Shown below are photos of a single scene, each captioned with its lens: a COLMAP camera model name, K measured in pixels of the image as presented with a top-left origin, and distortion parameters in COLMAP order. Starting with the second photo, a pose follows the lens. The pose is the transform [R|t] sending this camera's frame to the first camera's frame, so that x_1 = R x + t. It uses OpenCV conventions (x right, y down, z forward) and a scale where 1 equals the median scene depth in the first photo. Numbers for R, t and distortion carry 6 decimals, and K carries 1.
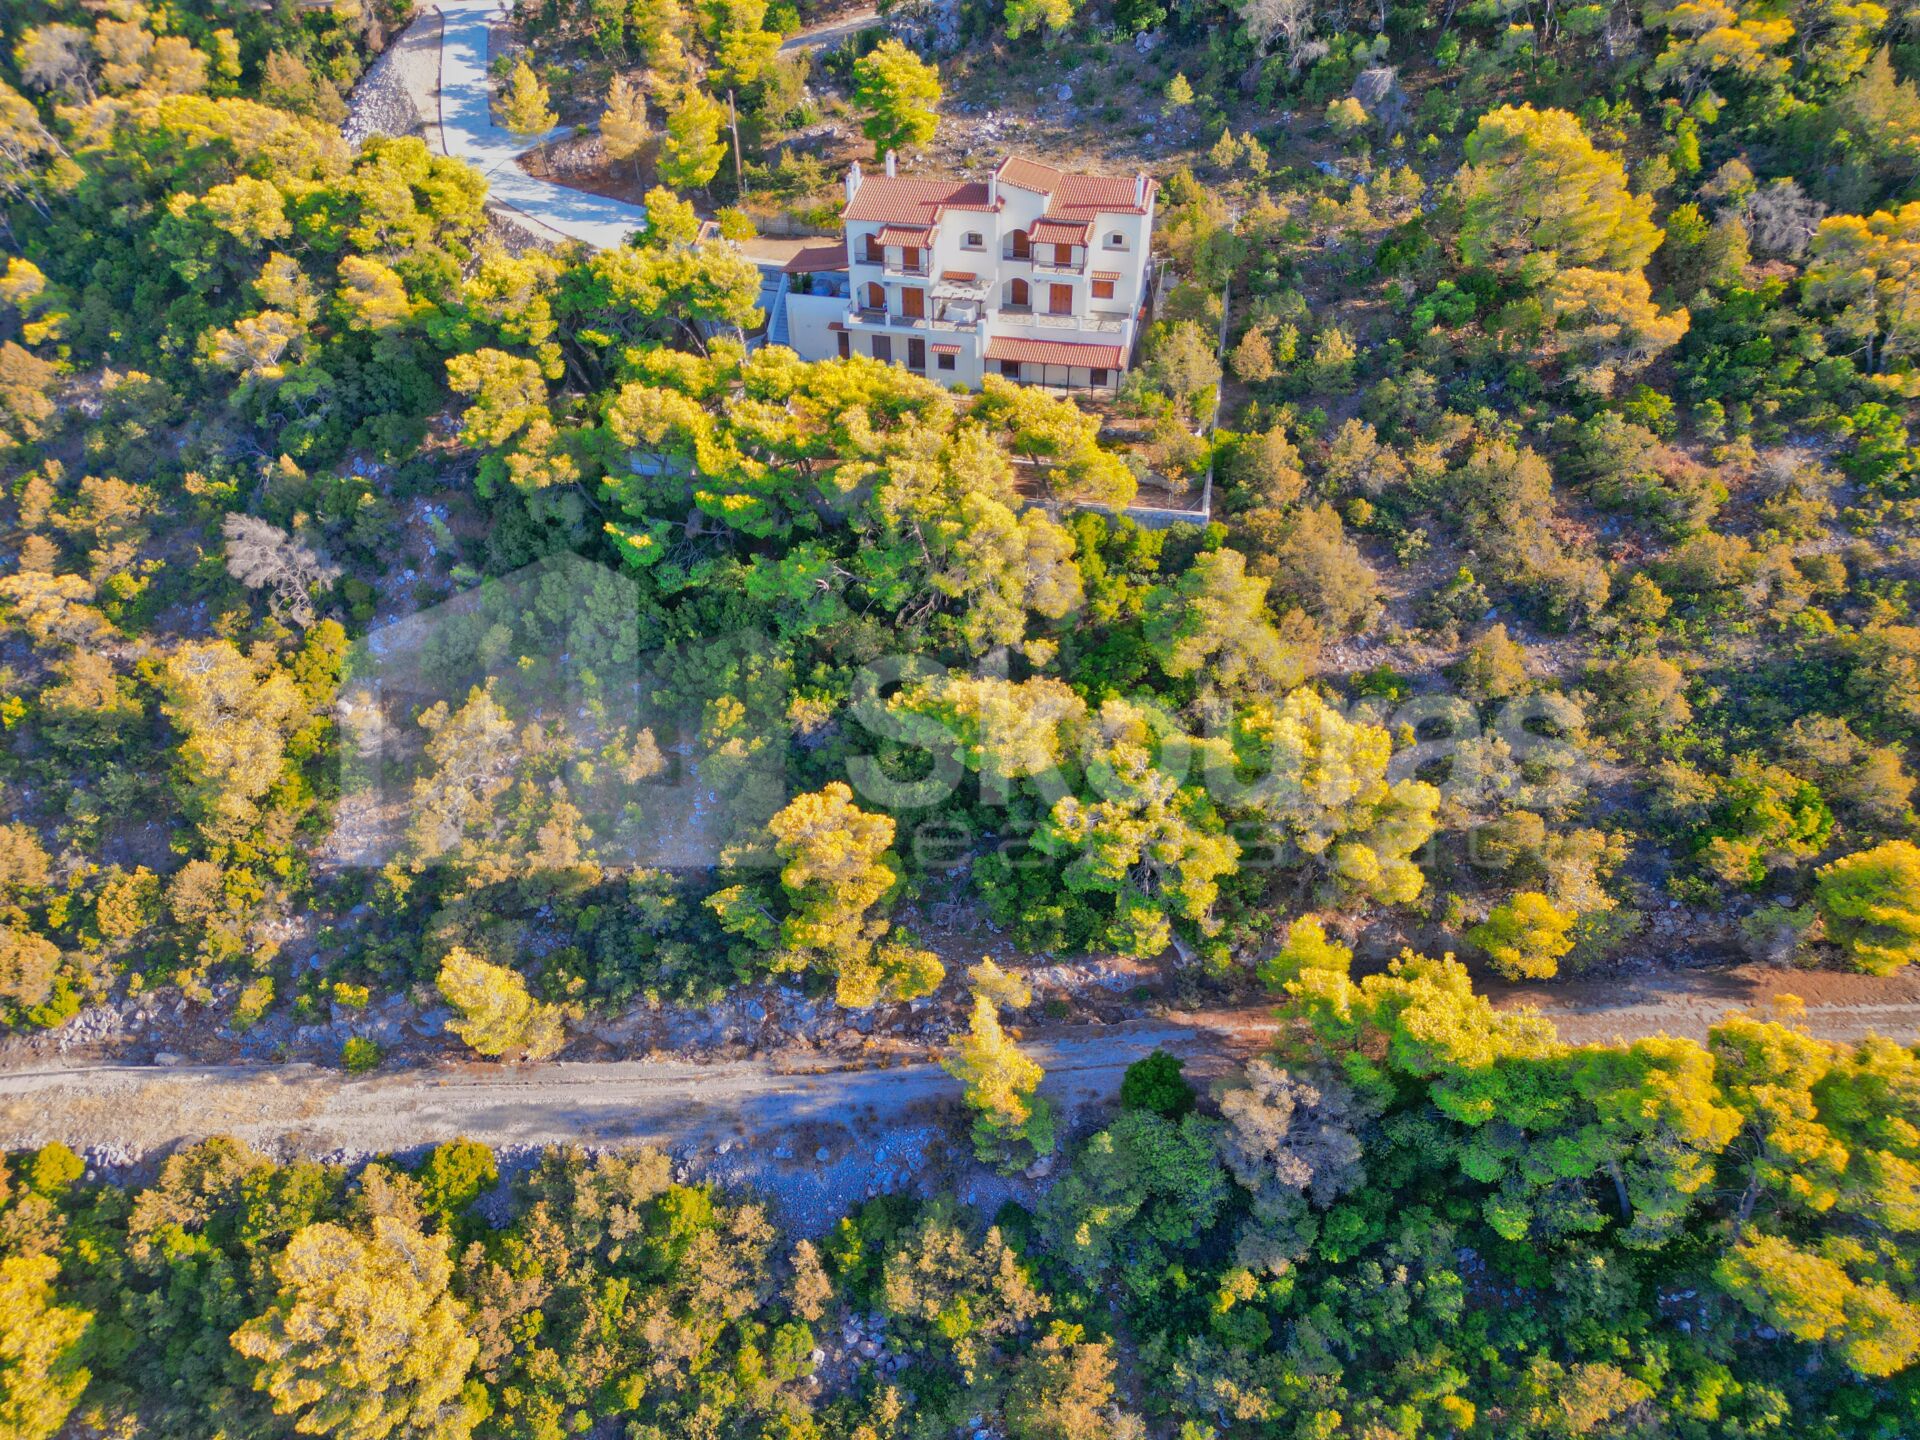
lens RADIAL K [[1371.7, 0, 954.4], [0, 1371.7, 689.0], [0, 0, 1]] dist [0.031041, -0.028433]
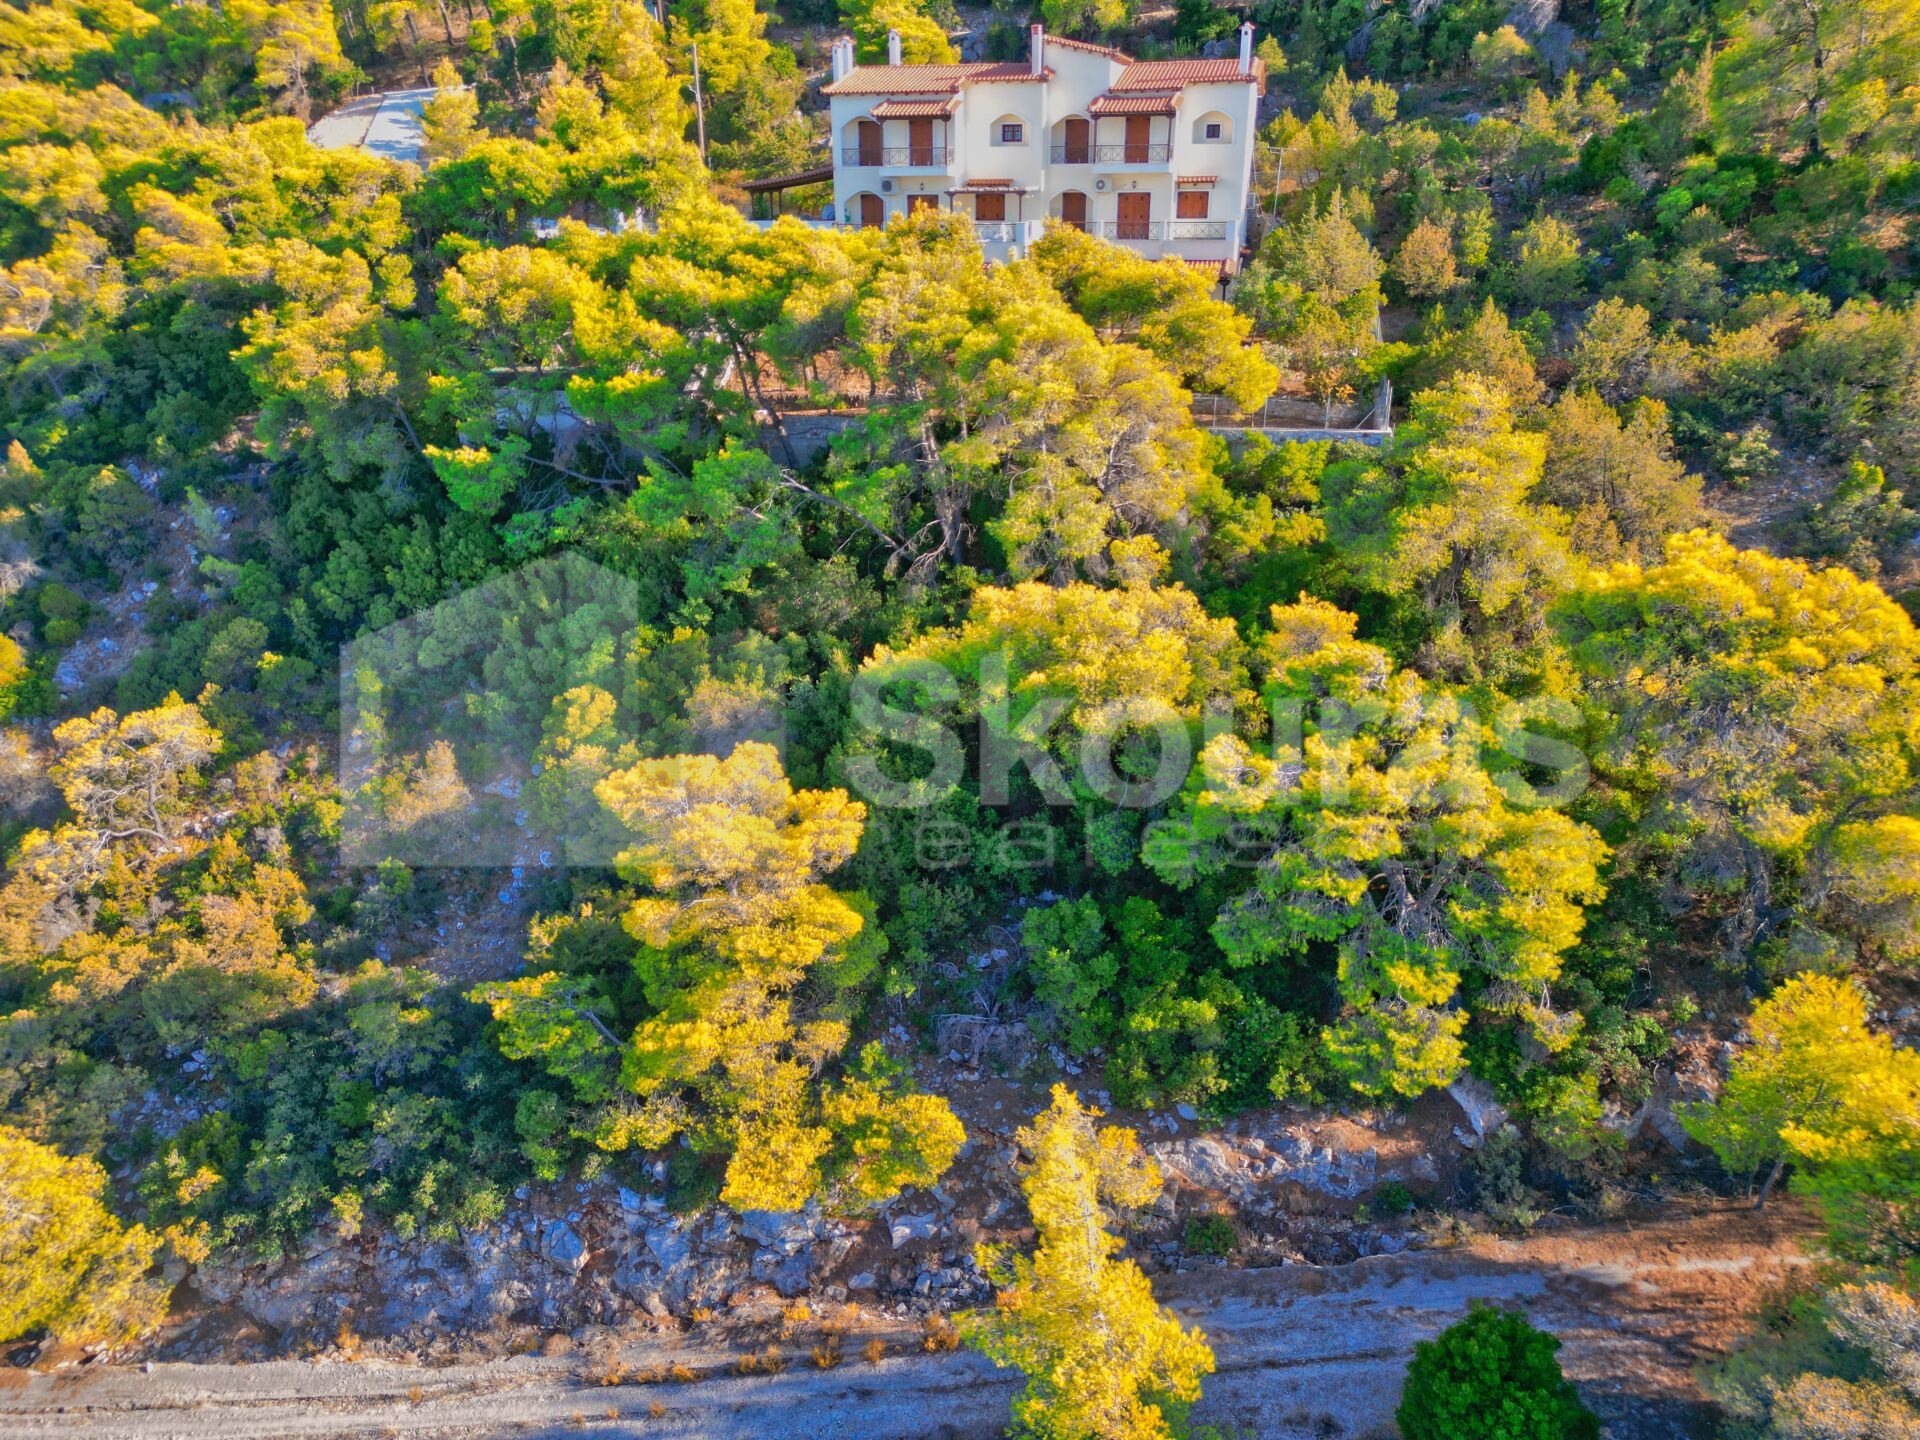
lens RADIAL K [[1371.7, 0, 954.4], [0, 1371.7, 689.0], [0, 0, 1]] dist [0.031041, -0.028433]
pose [[0.999919, 0.007221, -0.010517, -0.006340], [-0.009739, 0.964562, -0.263675, 0.172908], [0.008240, 0.263756, 0.964554, 0.489640]]
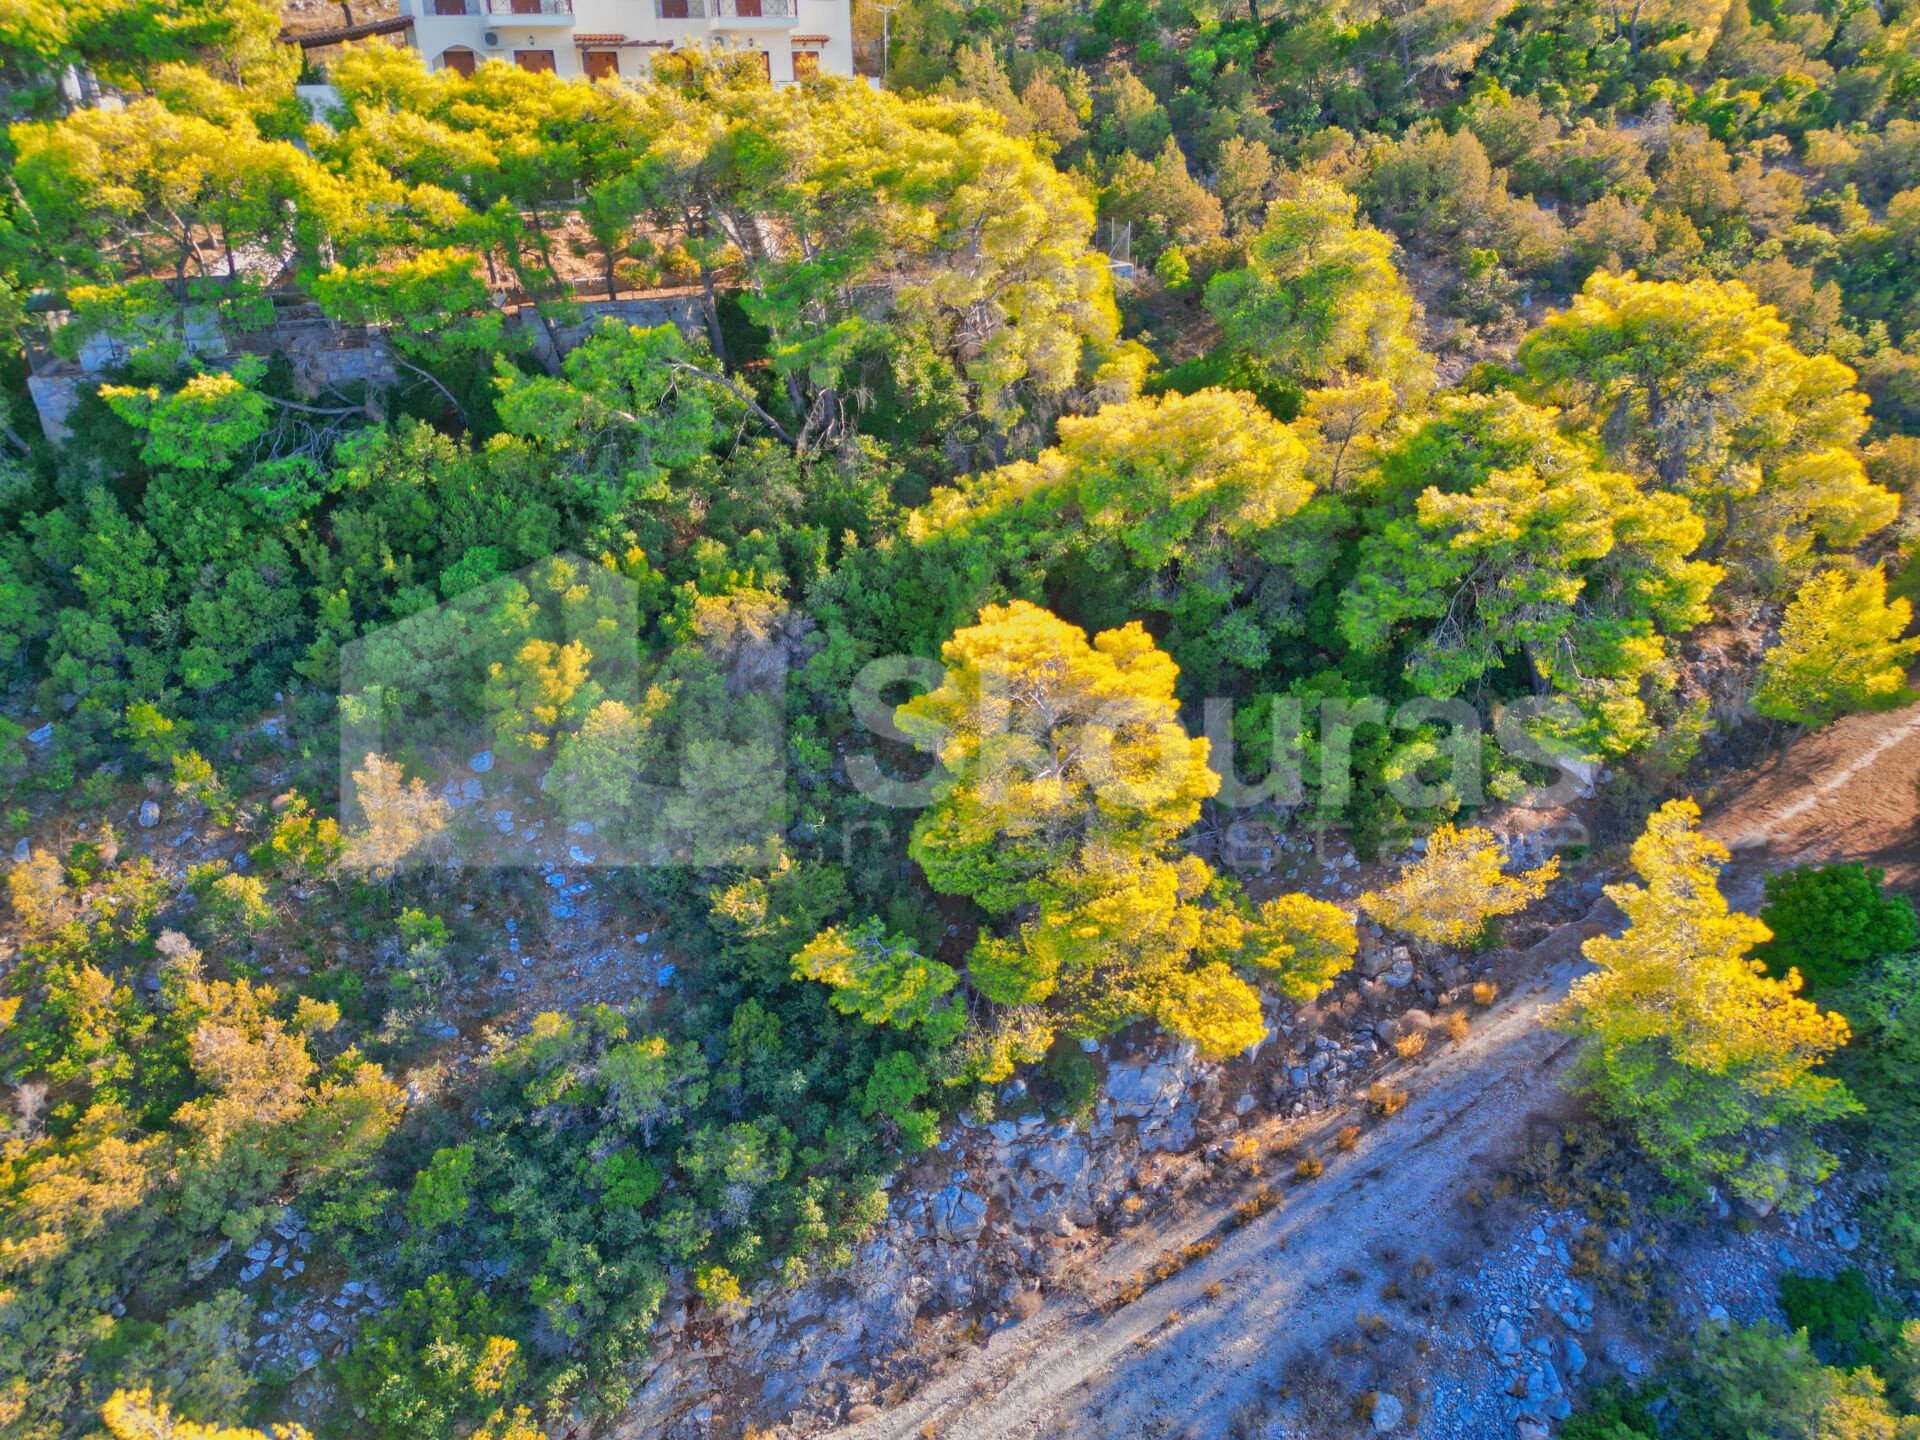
lens RADIAL K [[1385.1, 0, 952.5], [0, 1385.1, 717.1], [0, 0, 1]] dist [0.011641, -0.001587]
pose [[0.821428, -0.239282, 0.517688, -0.324308], [0.345219, 0.931154, -0.117375, 0.144326], [-0.453961, 0.275130, 0.847480, 0.605503]]
